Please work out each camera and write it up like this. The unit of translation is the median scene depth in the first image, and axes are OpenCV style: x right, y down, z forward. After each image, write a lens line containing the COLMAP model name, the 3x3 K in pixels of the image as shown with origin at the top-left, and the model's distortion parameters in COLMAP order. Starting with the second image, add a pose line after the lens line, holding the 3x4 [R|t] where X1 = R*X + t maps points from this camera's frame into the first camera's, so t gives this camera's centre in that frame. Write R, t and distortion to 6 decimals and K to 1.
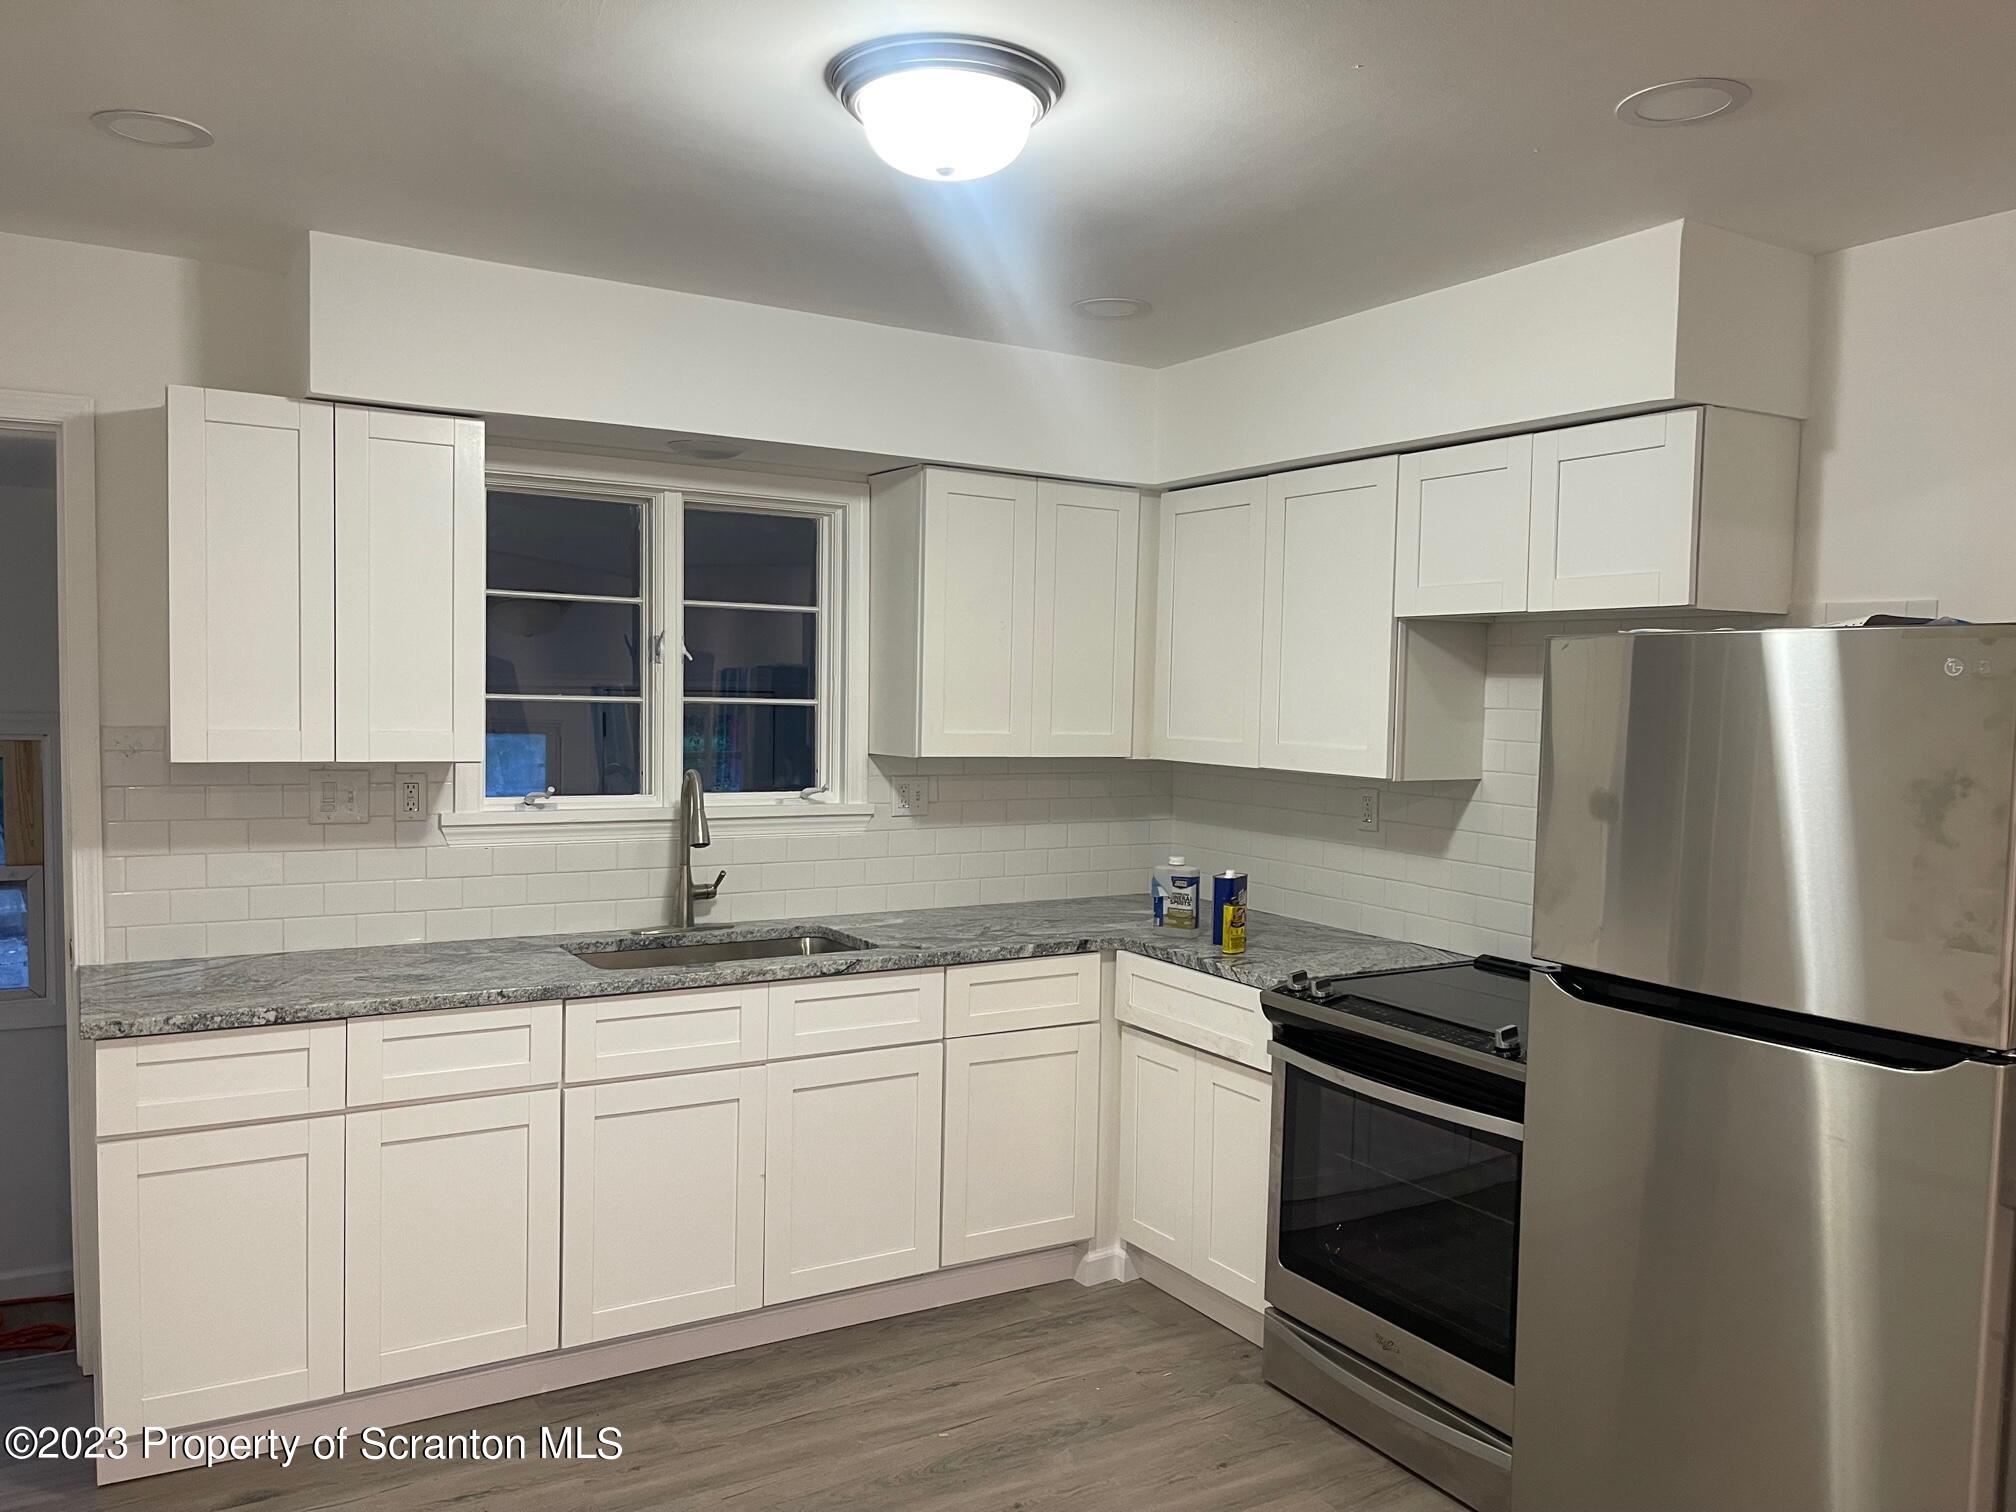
lens RADIAL K [[1518.1, 0, 1001.1], [0, 1518.1, 775.4], [0, 0, 1]] dist [0.058148, -0.075298]
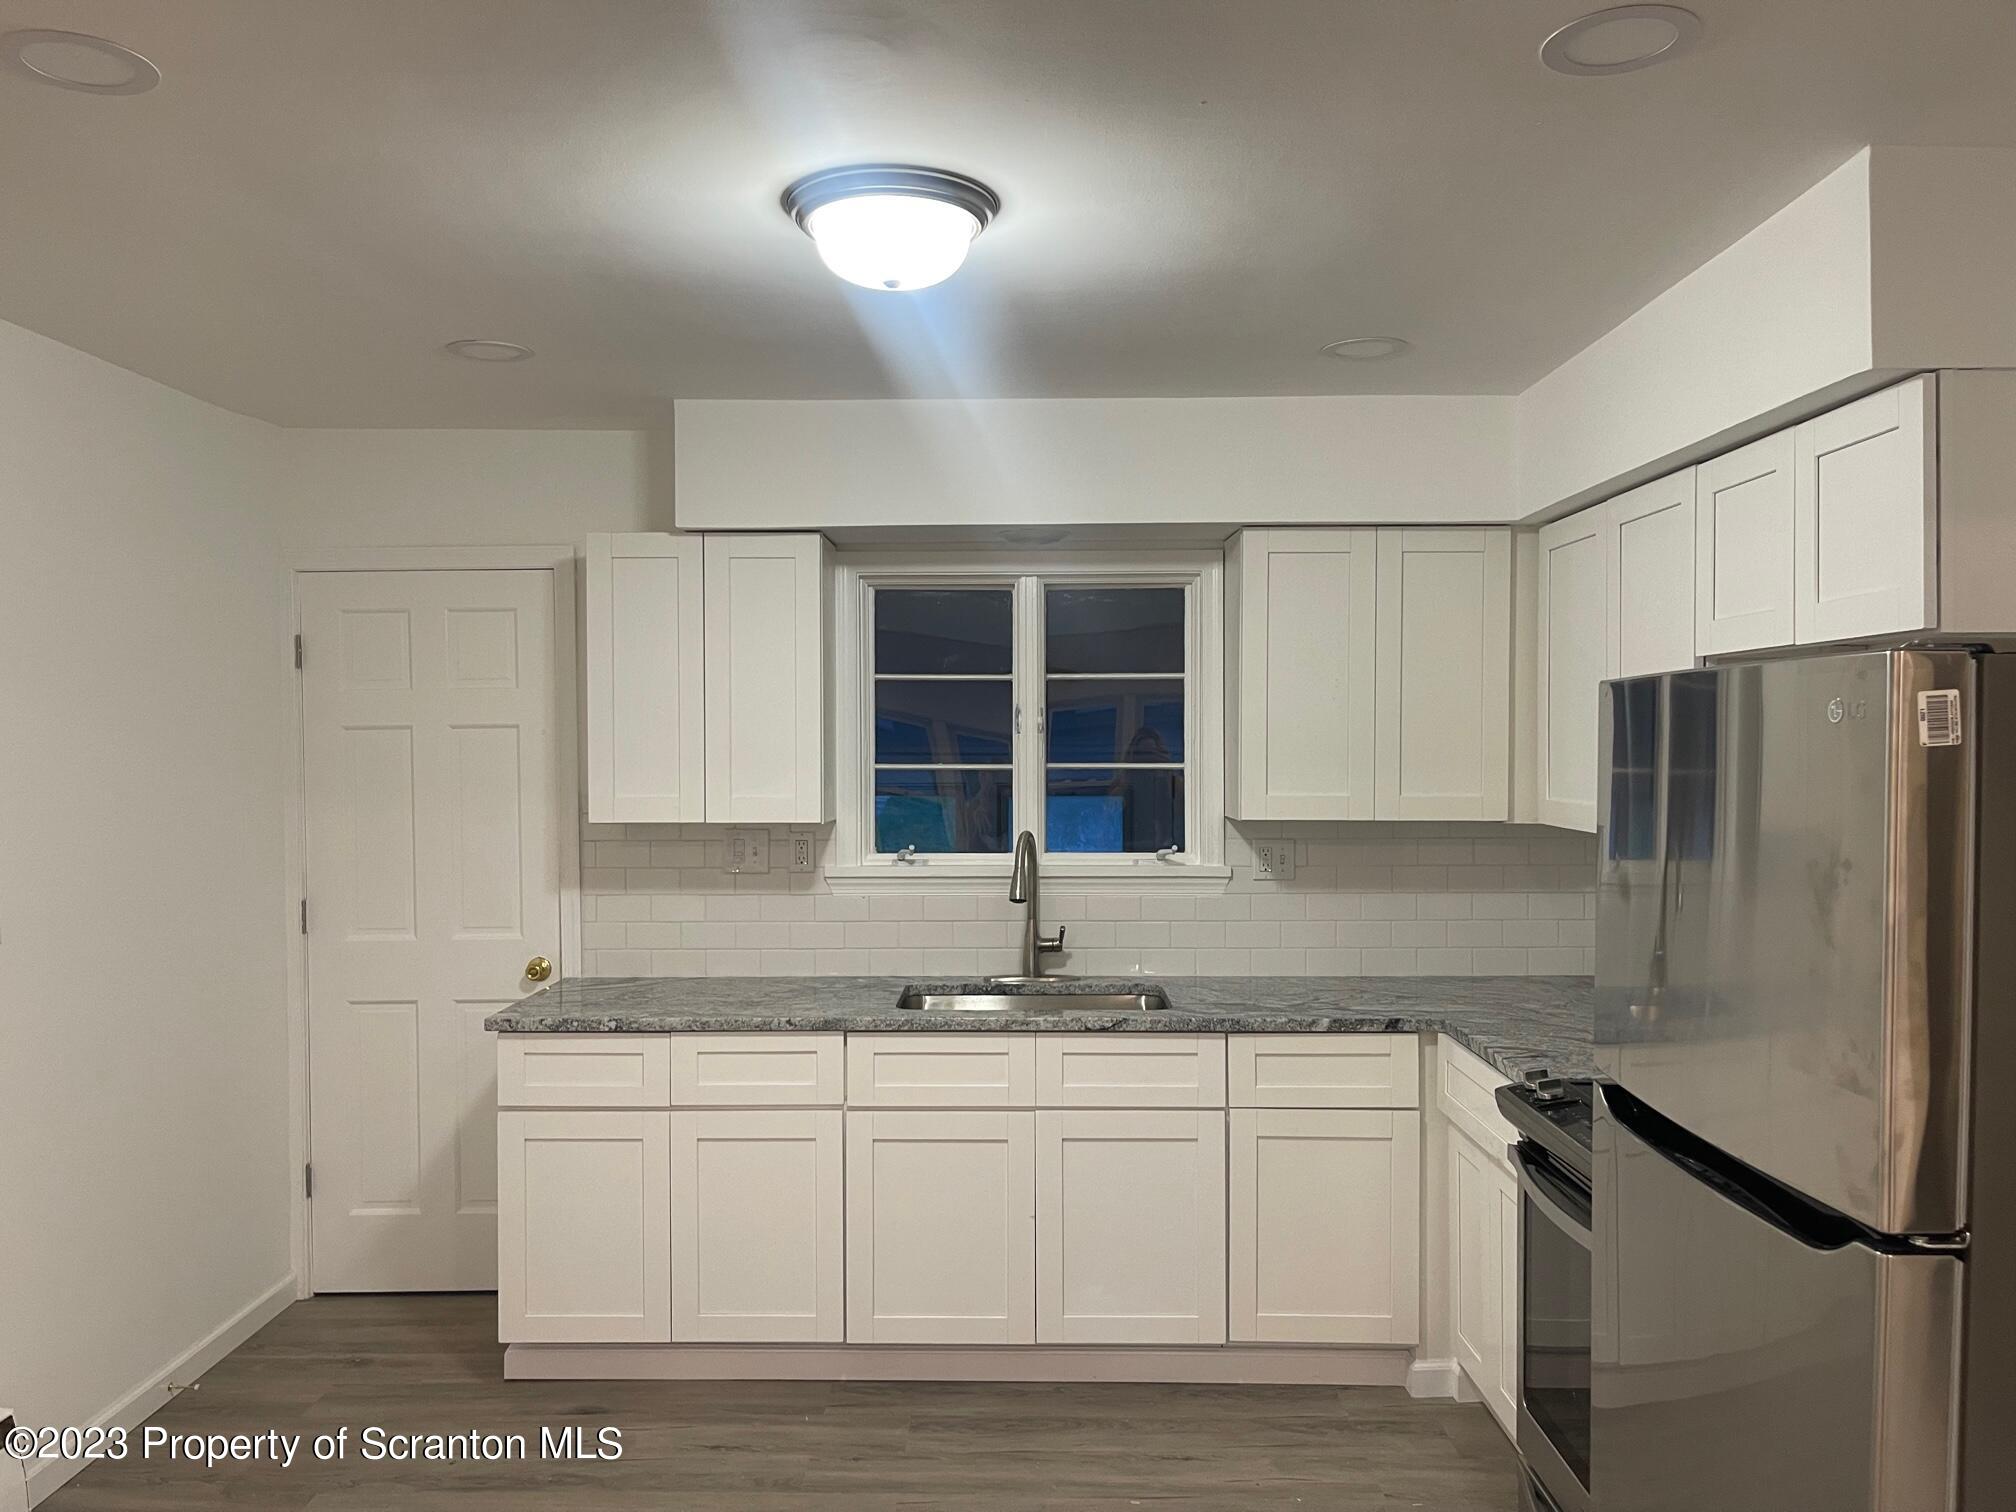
lens RADIAL K [[1518.1, 0, 1001.1], [0, 1518.1, 775.4], [0, 0, 1]] dist [0.058148, -0.075298]
pose [[0.846373, -0.011314, -0.532471, 0.379303], [-0.008796, 0.999341, -0.035215, -0.005427], [0.532518, 0.034489, 0.845716, 0.082965]]
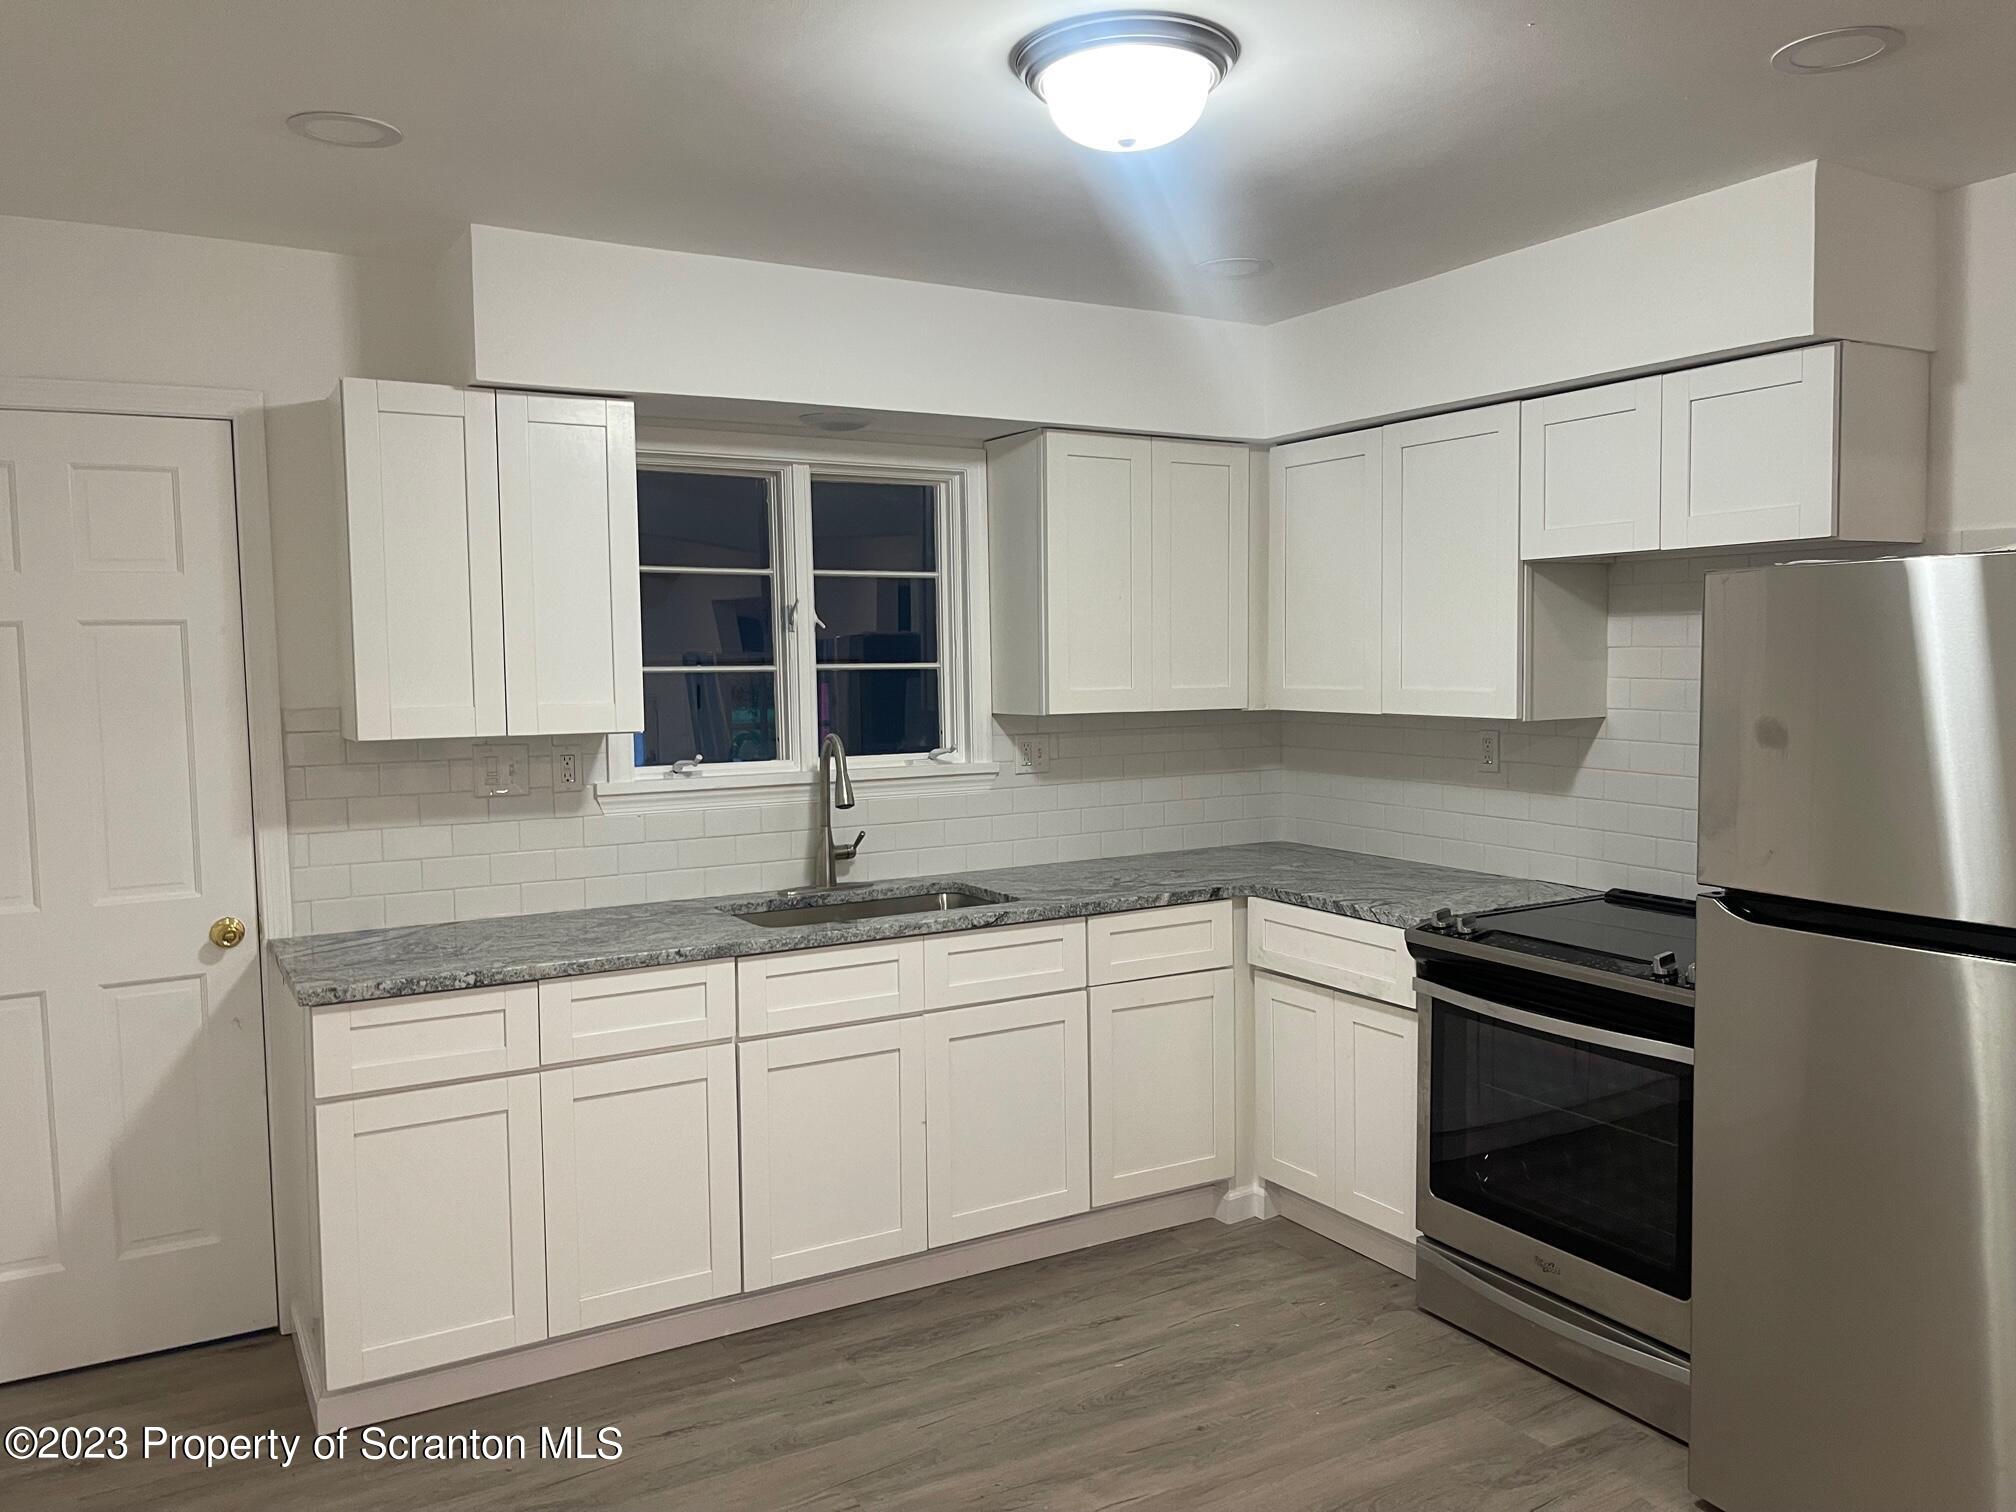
lens RADIAL K [[1518.4, 0, 1008.0], [0, 1518.4, 756.0], [0, 0, 1]] dist [0.058401, -0.081365]
pose [[0.999300, -0.033383, -0.016881, -0.071180], [0.033549, 0.999391, 0.009633, 0.005669], [0.016549, -0.010192, 0.999811, -0.028605]]
